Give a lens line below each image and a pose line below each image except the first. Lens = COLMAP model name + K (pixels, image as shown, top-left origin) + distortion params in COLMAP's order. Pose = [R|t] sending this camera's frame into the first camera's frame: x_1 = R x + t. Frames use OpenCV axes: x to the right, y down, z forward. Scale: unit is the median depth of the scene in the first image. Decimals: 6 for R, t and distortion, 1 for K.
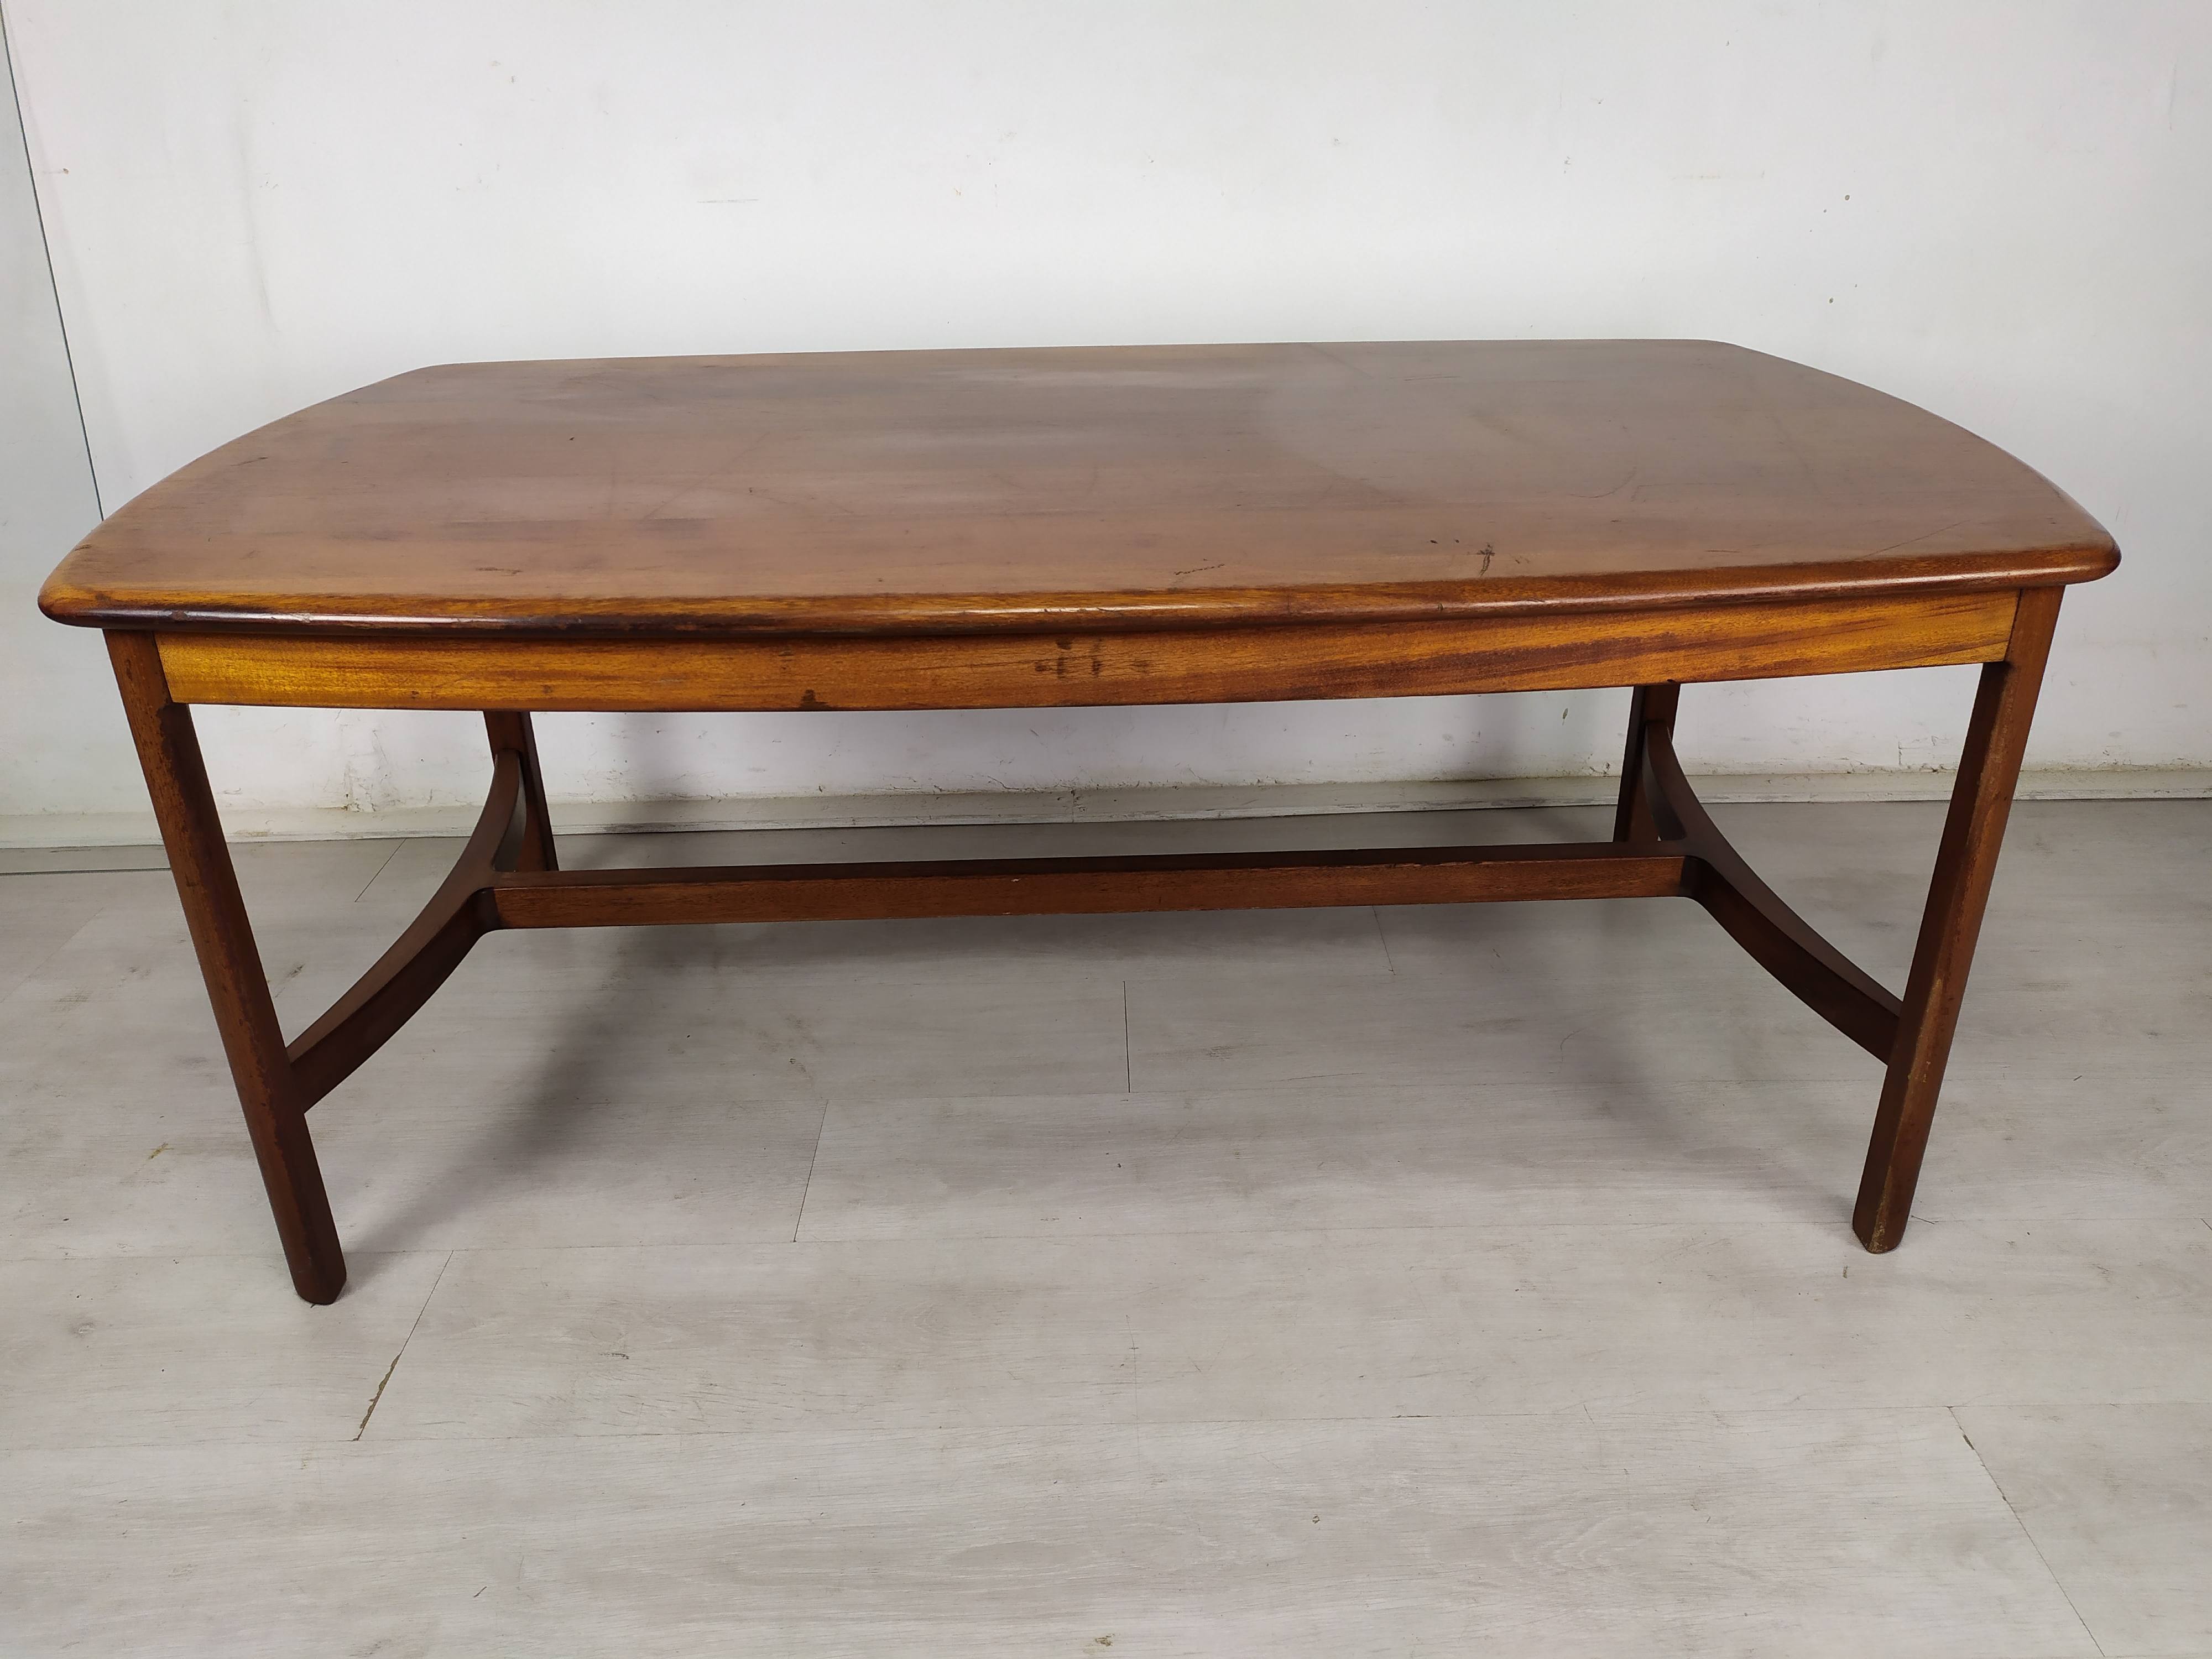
lens RADIAL K [[1647.0, 0, 1118.4], [0, 1647.0, 822.5], [0, 0, 1]] dist [0.064465, -0.070978]
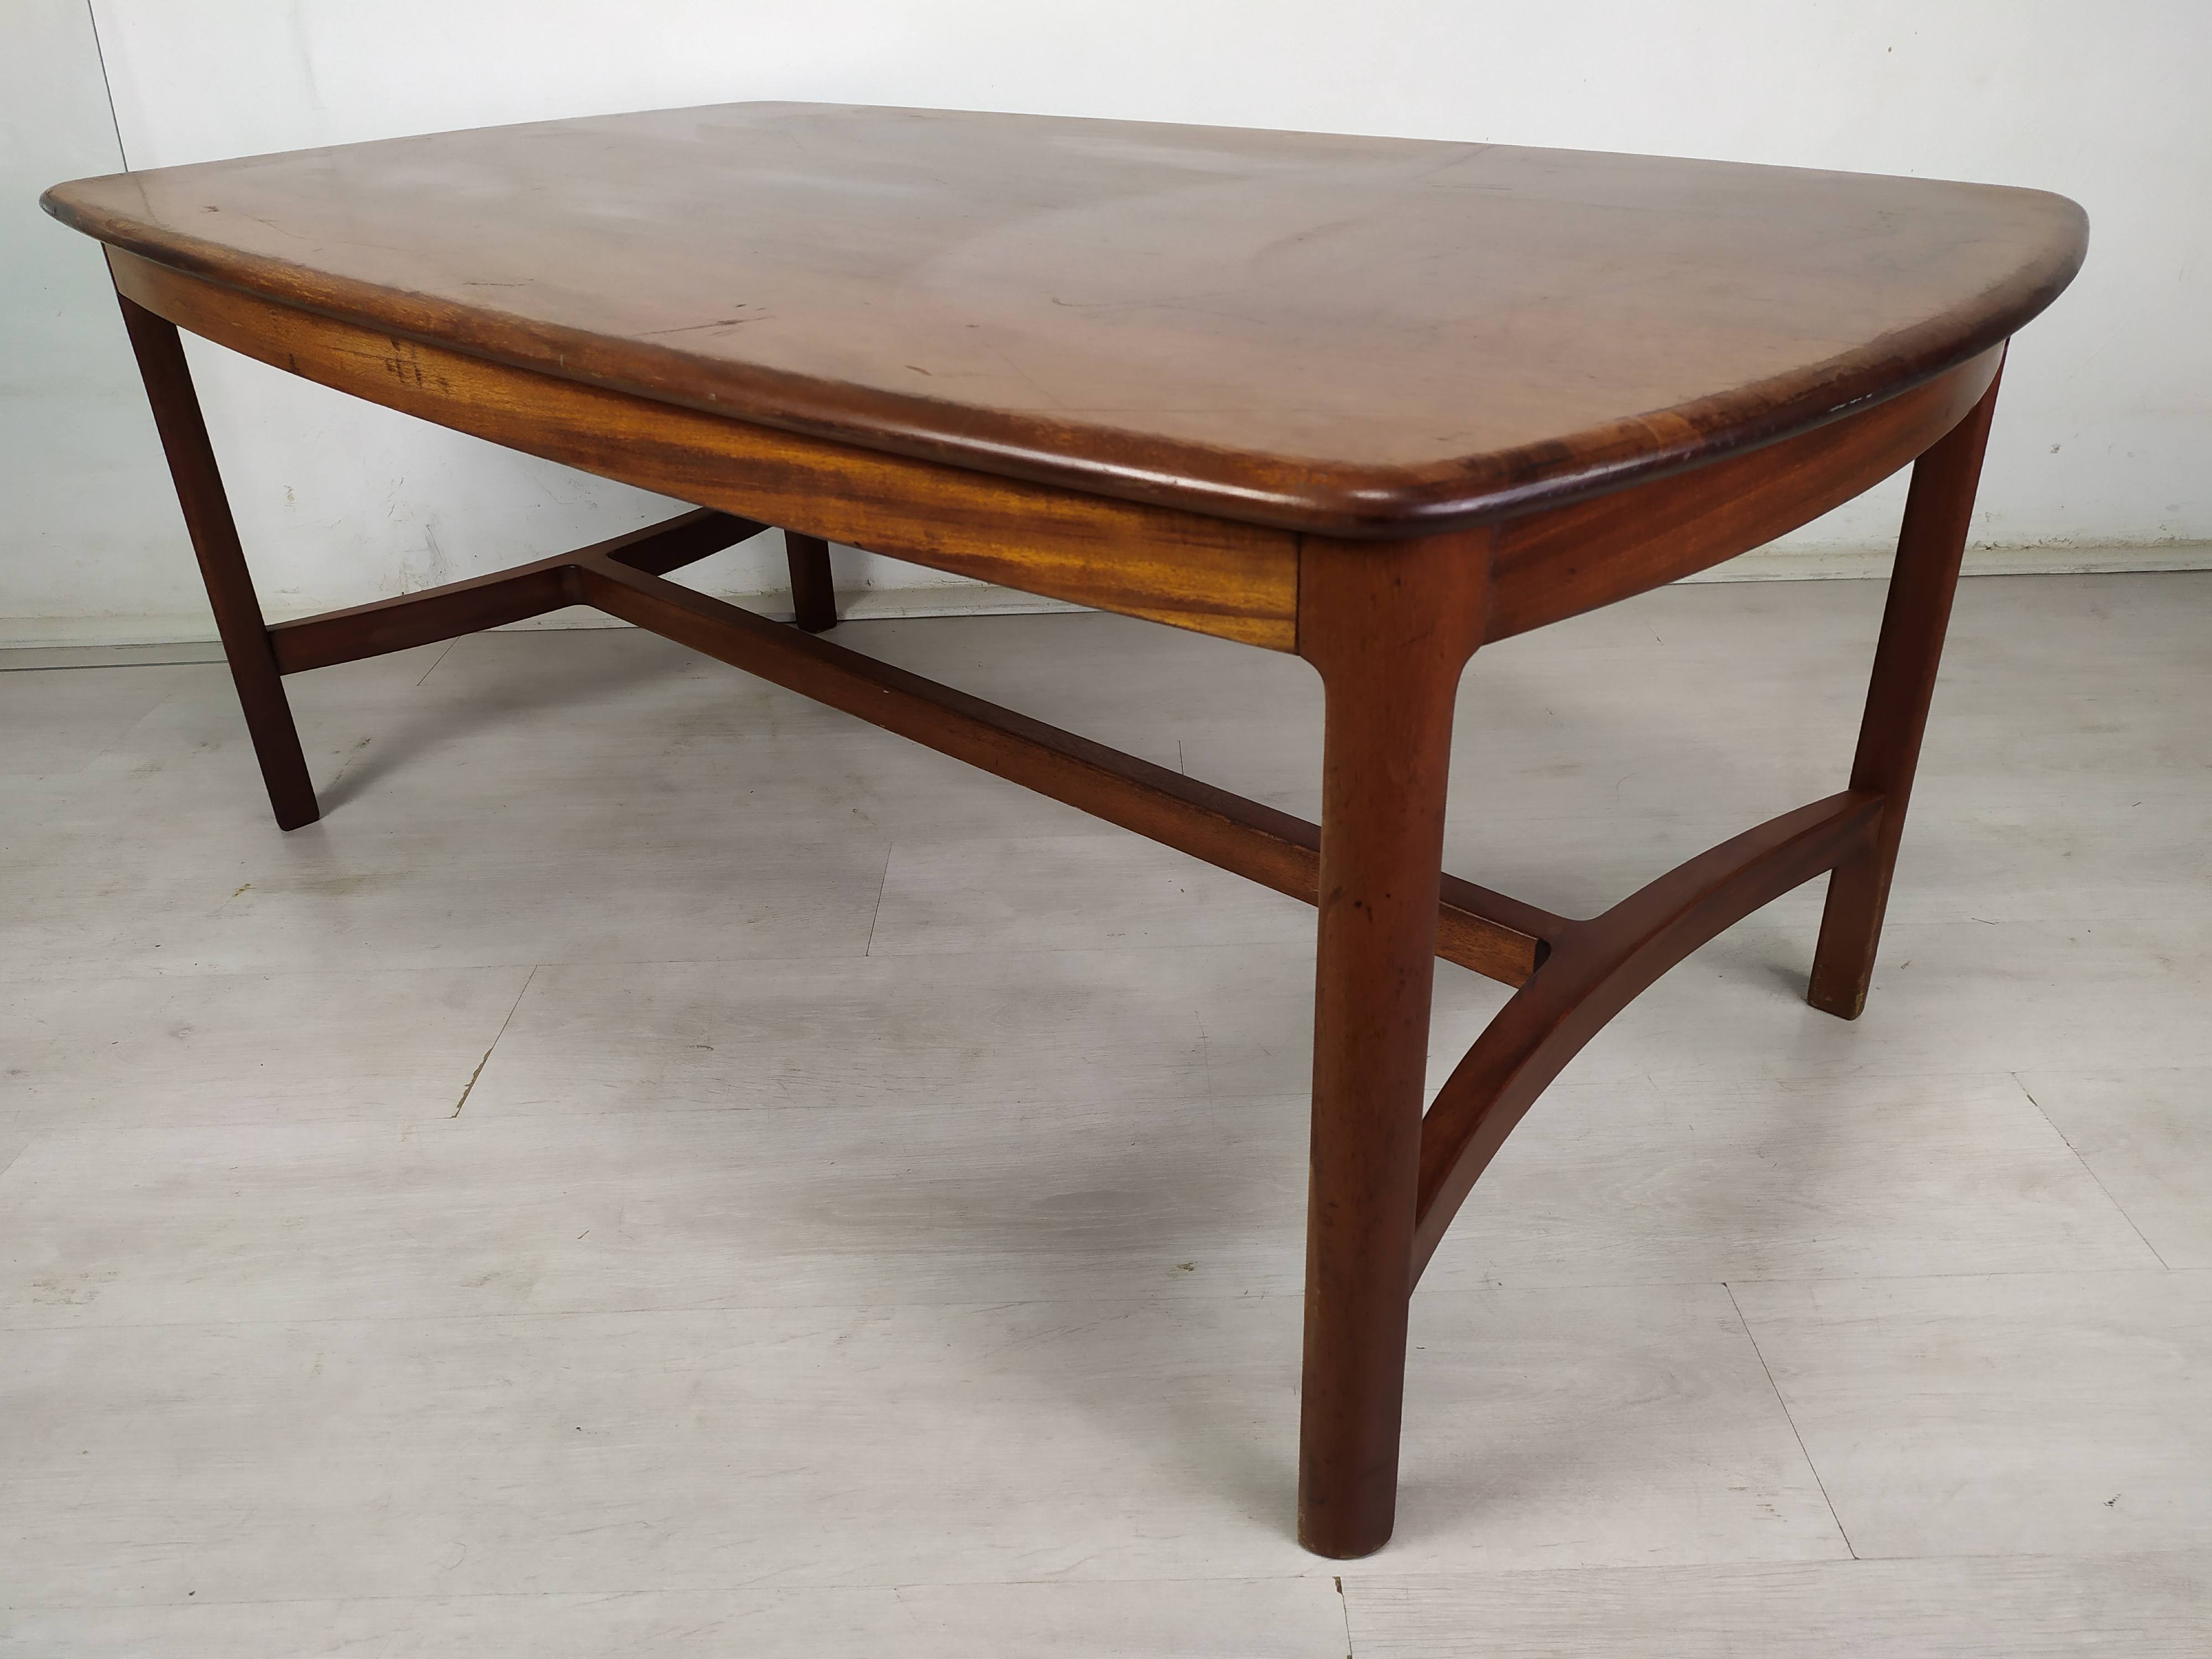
lens RADIAL K [[1647.0, 0, 1118.4], [0, 1647.0, 822.5], [0, 0, 1]] dist [0.064465, -0.070978]
pose [[0.999797, -0.013075, -0.015300, -0.026530], [0.013739, 0.998930, 0.044164, 0.141532], [0.014706, -0.044365, 0.998907, -0.013338]]
